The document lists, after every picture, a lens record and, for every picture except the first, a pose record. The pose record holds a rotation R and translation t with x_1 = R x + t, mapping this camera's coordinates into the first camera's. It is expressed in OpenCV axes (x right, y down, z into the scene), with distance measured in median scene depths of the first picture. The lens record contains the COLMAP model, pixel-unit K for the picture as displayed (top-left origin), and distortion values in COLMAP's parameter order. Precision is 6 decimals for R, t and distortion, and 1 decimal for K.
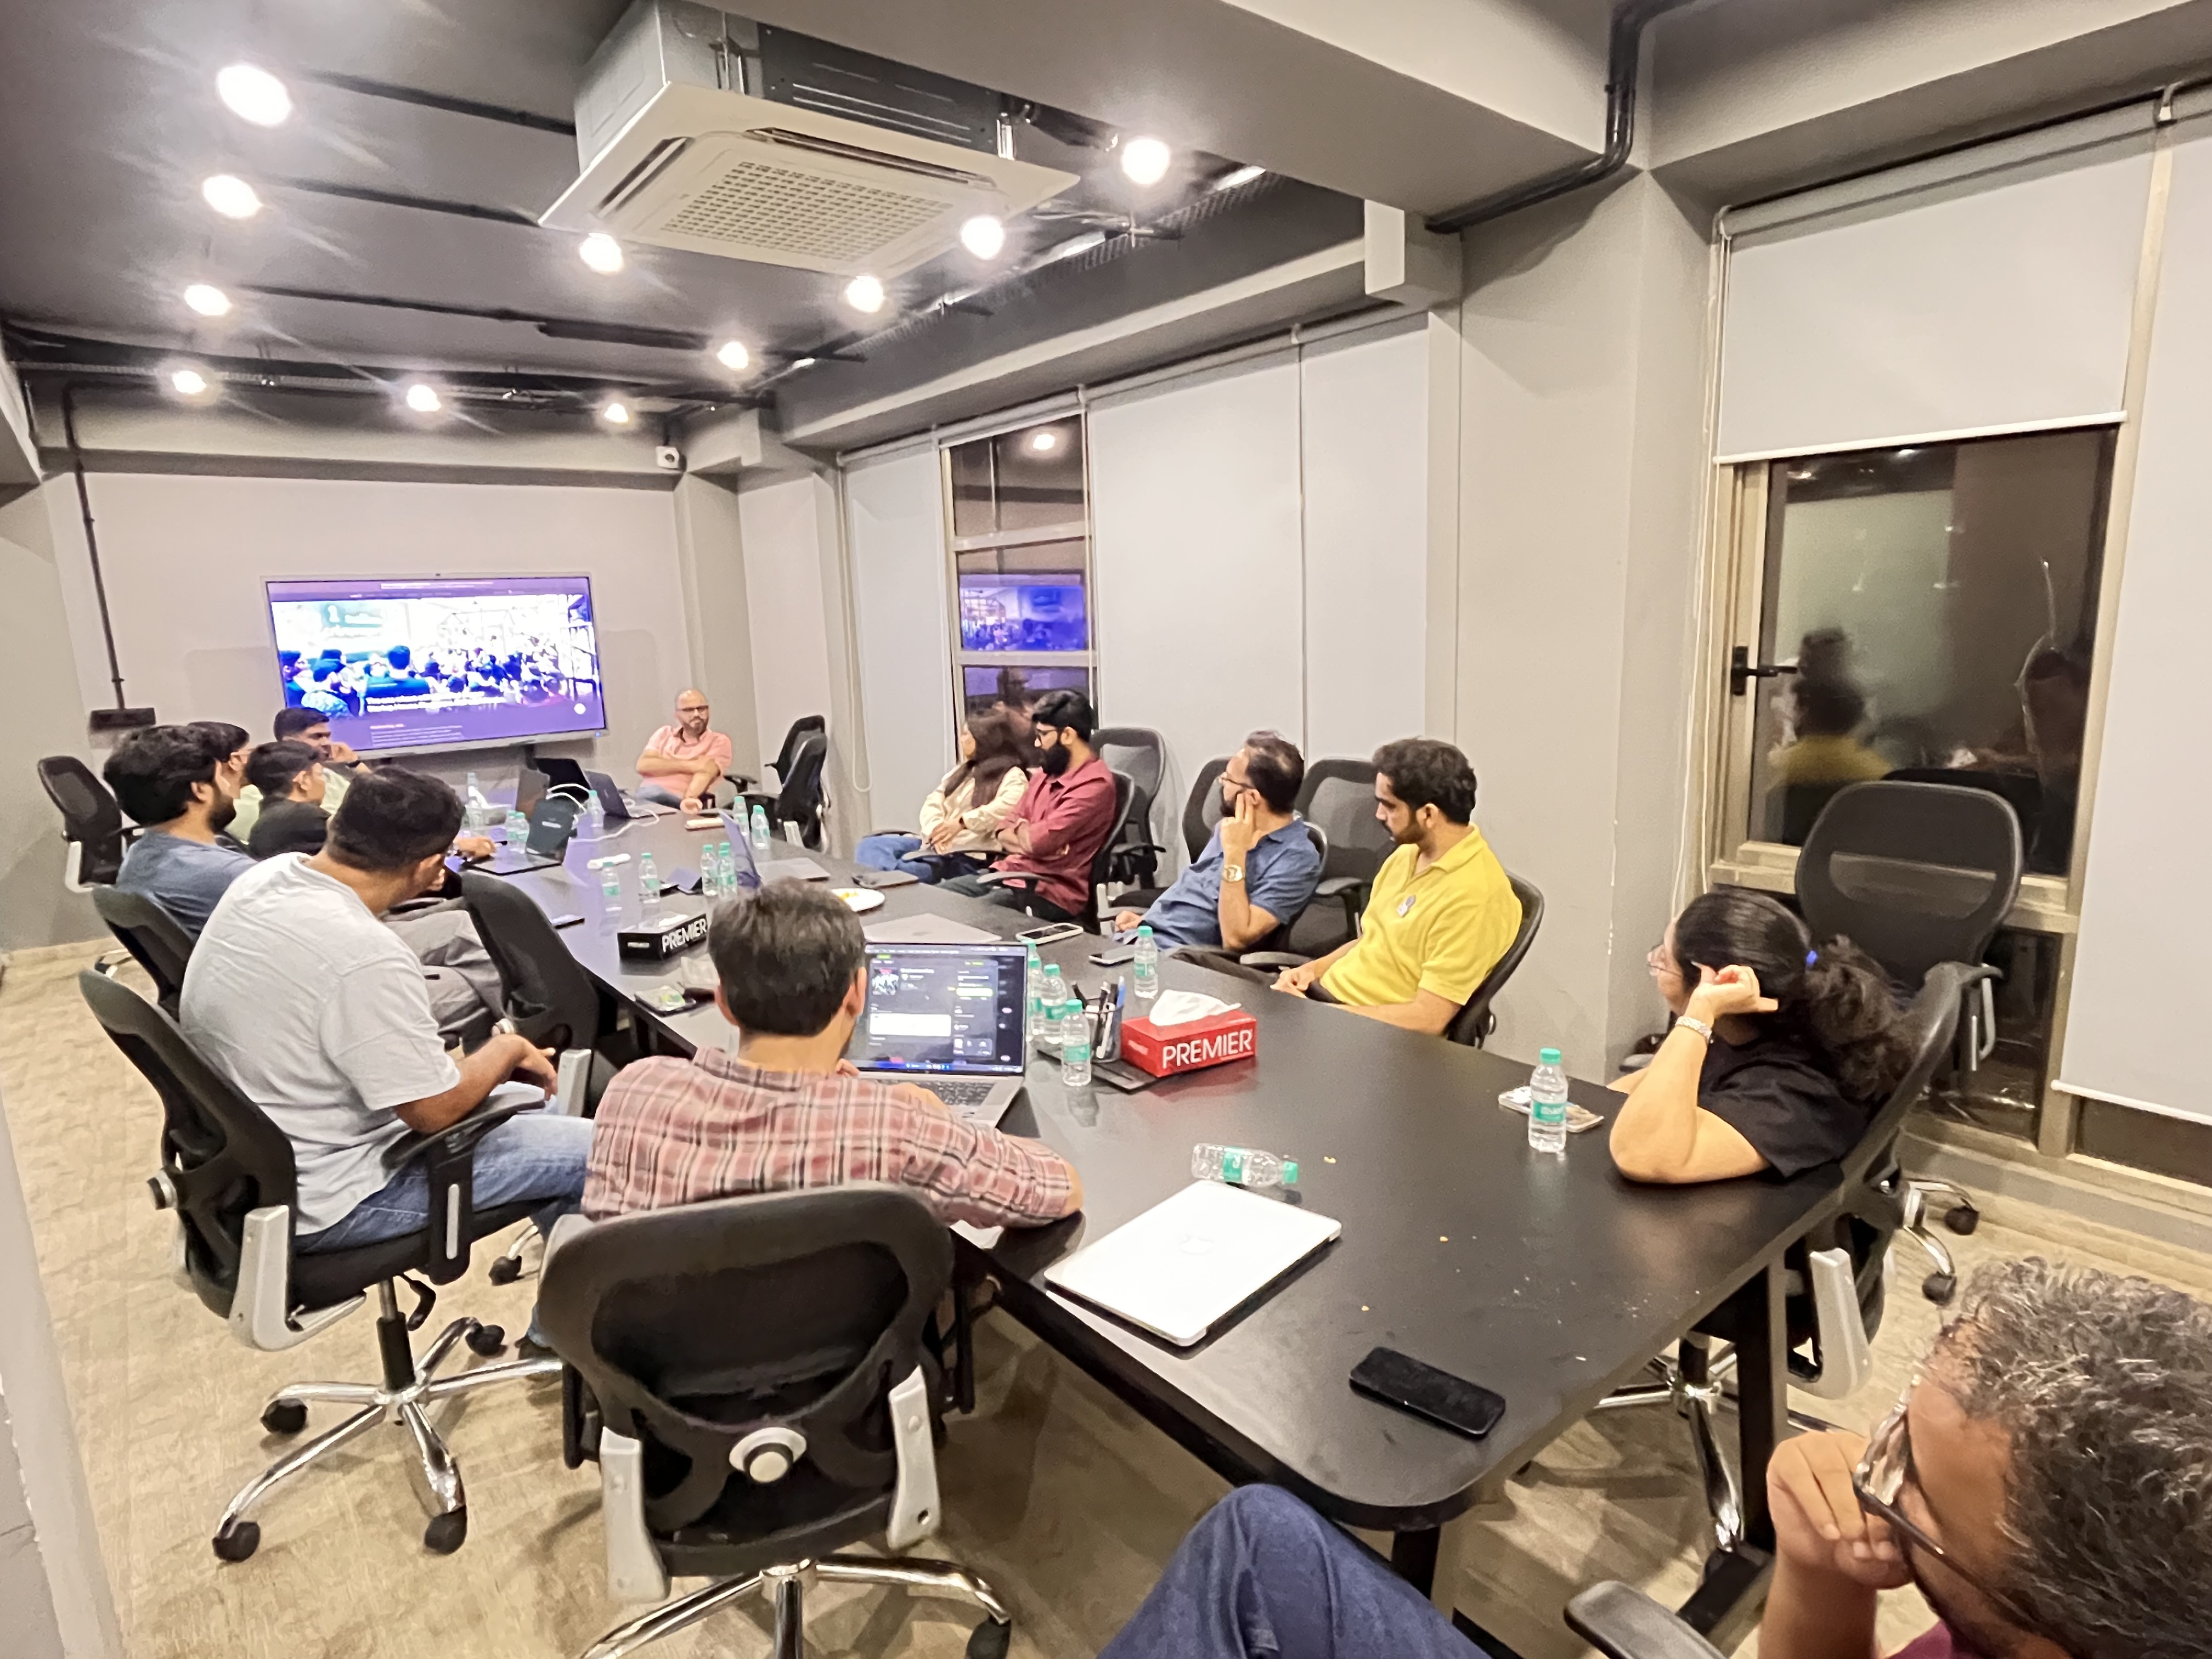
lens RADIAL K [[1194.4, 0, 1106.0], [0, 1194.4, 829.5], [0, 0, 1]] dist [-0.007862, 0.000329]
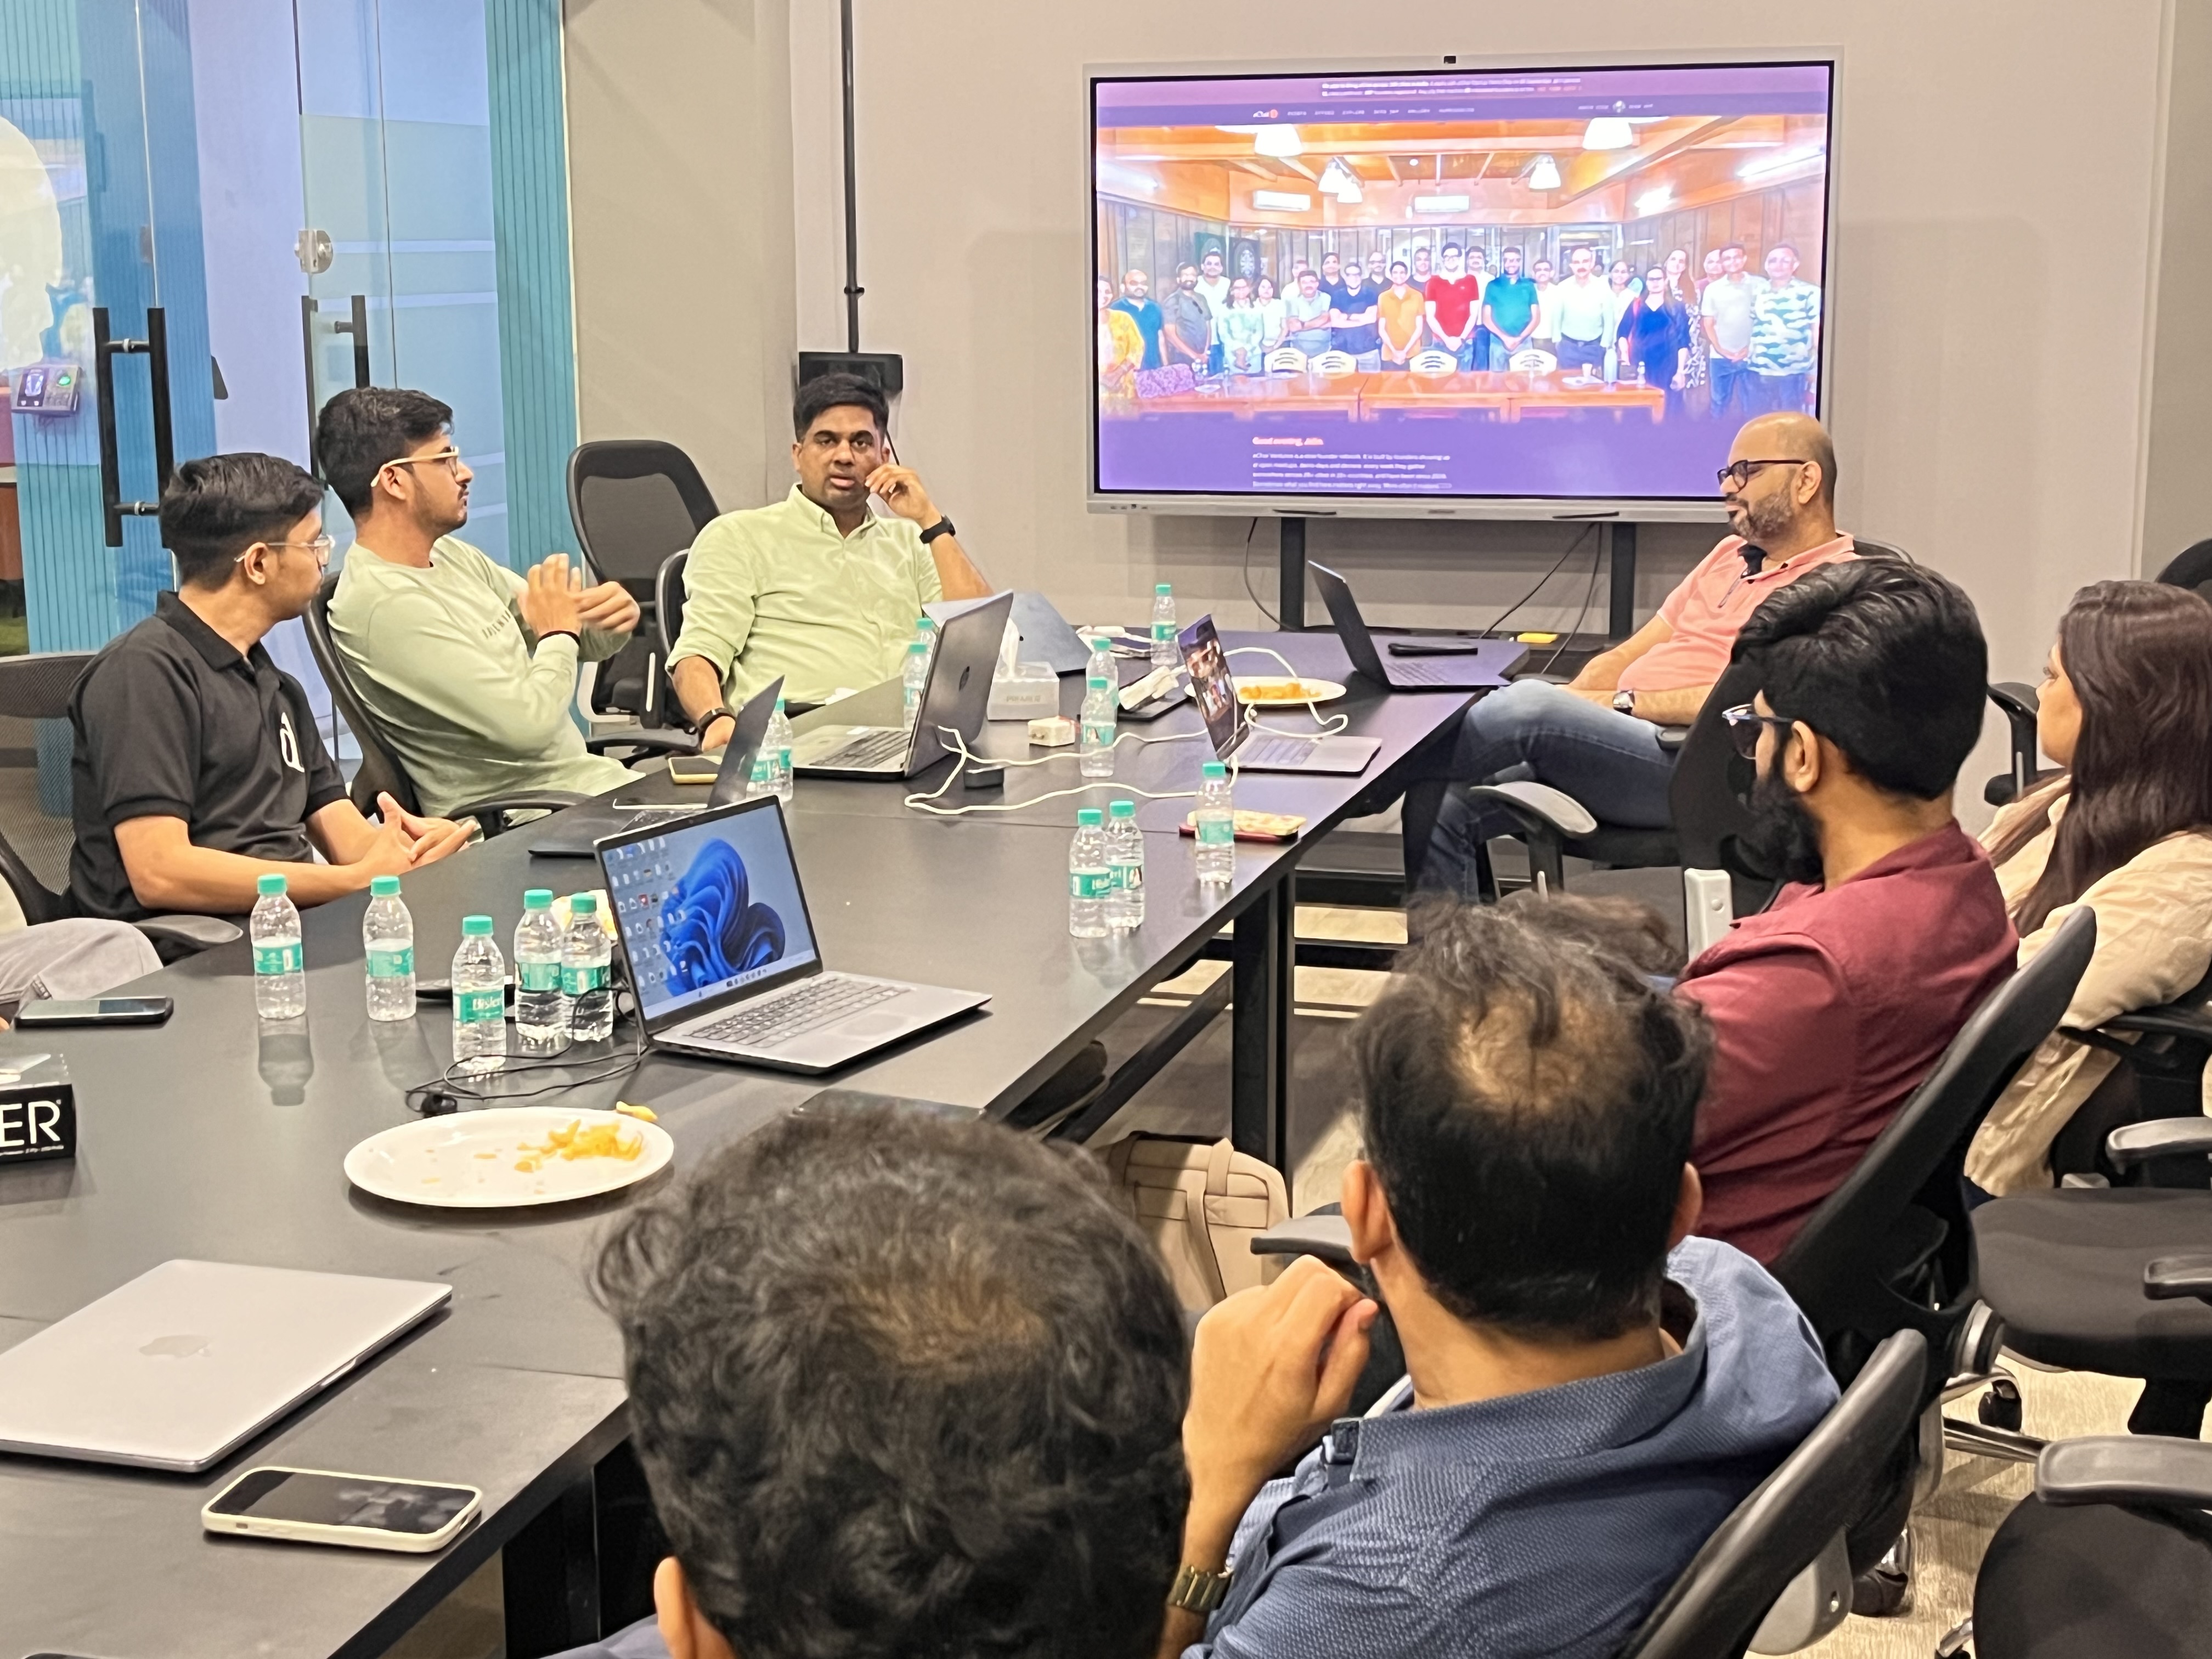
lens RADIAL K [[3141.0, 0, 1108.1], [0, 3141.0, 861.1], [0, 0, 1]] dist [0.157043, -0.628700]
pose [[0.579408, 0.196268, -0.791053, 0.409937], [-0.164066, 0.978791, 0.122678, -0.116009], [0.798354, 0.058704, 0.599320, 0.534612]]
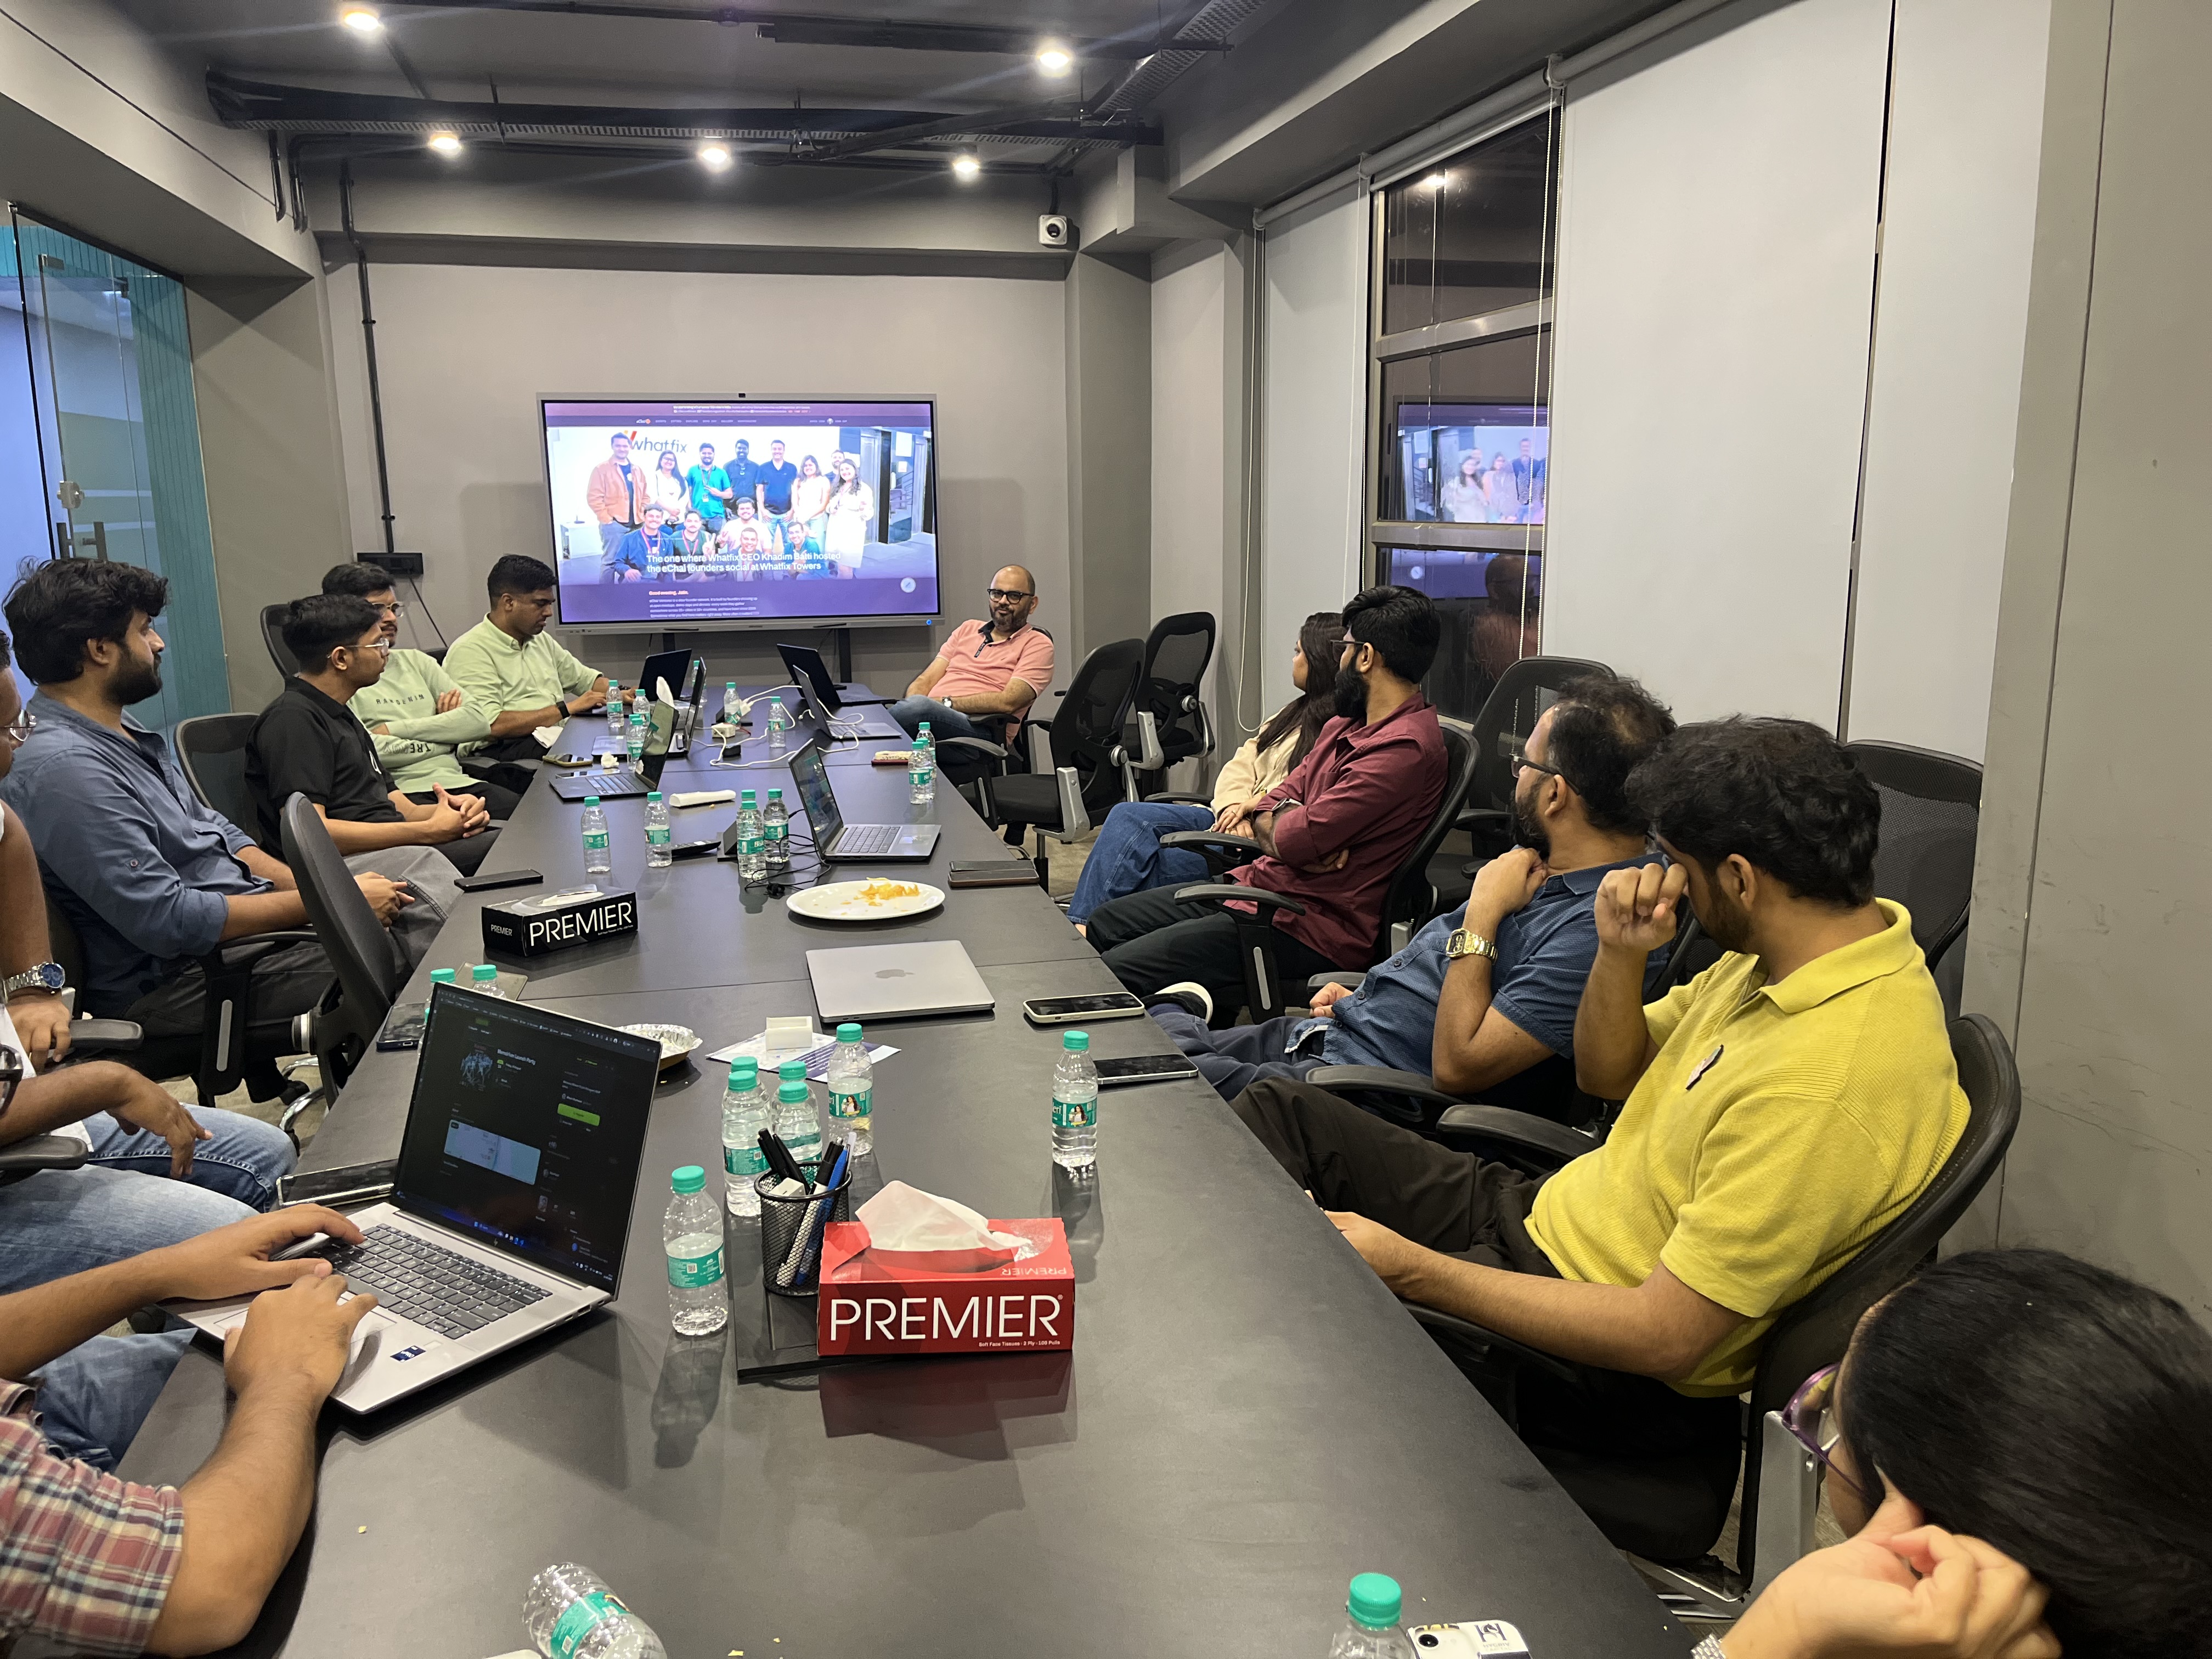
lens RADIAL K [[1667.7, 0, 1107.0], [0, 1667.7, 838.8], [0, 0, 1]] dist [0.072210, -0.101023]
pose [[0.903663, 0.113770, -0.412856, 0.208090], [-0.100164, 0.993476, 0.054531, -0.026968], [0.416366, -0.007924, 0.909163, 0.213848]]
